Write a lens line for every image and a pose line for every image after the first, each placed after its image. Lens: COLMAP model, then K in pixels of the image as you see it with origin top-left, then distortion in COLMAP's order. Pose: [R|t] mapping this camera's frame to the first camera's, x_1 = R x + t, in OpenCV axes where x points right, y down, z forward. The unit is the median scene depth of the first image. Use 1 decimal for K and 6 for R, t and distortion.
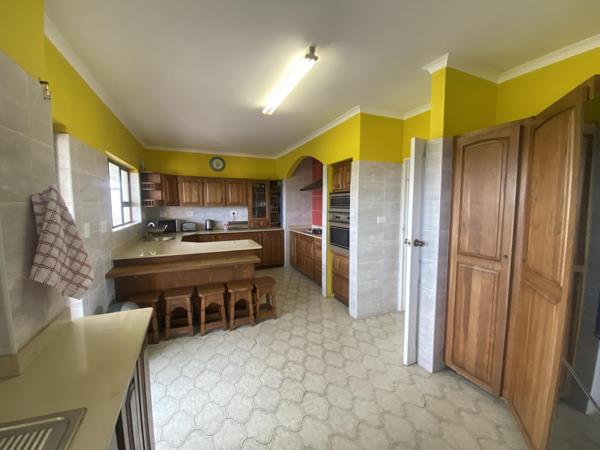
lens RADIAL K [[243.6, 0, 299.2], [0, 243.6, 223.7], [0, 0, 1]] dist [0.000689, -0.012572]
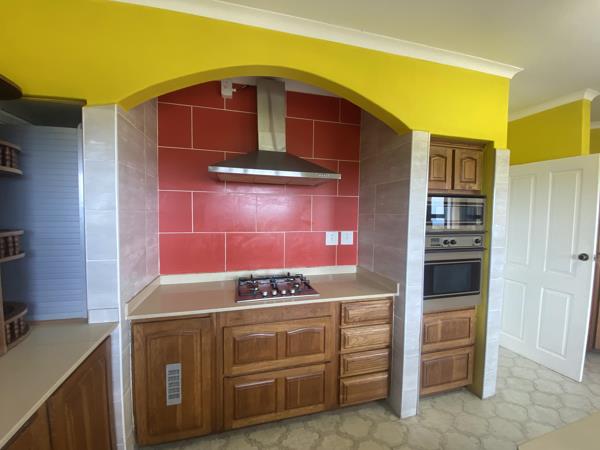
lens RADIAL K [[243.6, 0, 299.2], [0, 243.6, 223.7], [0, 0, 1]] dist [0.000689, -0.012572]
pose [[0.167598, -0.045159, 0.984821, -0.427096], [0.067841, 0.997111, 0.034178, -0.109654], [-0.983518, 0.061084, 0.170178, 1.265942]]
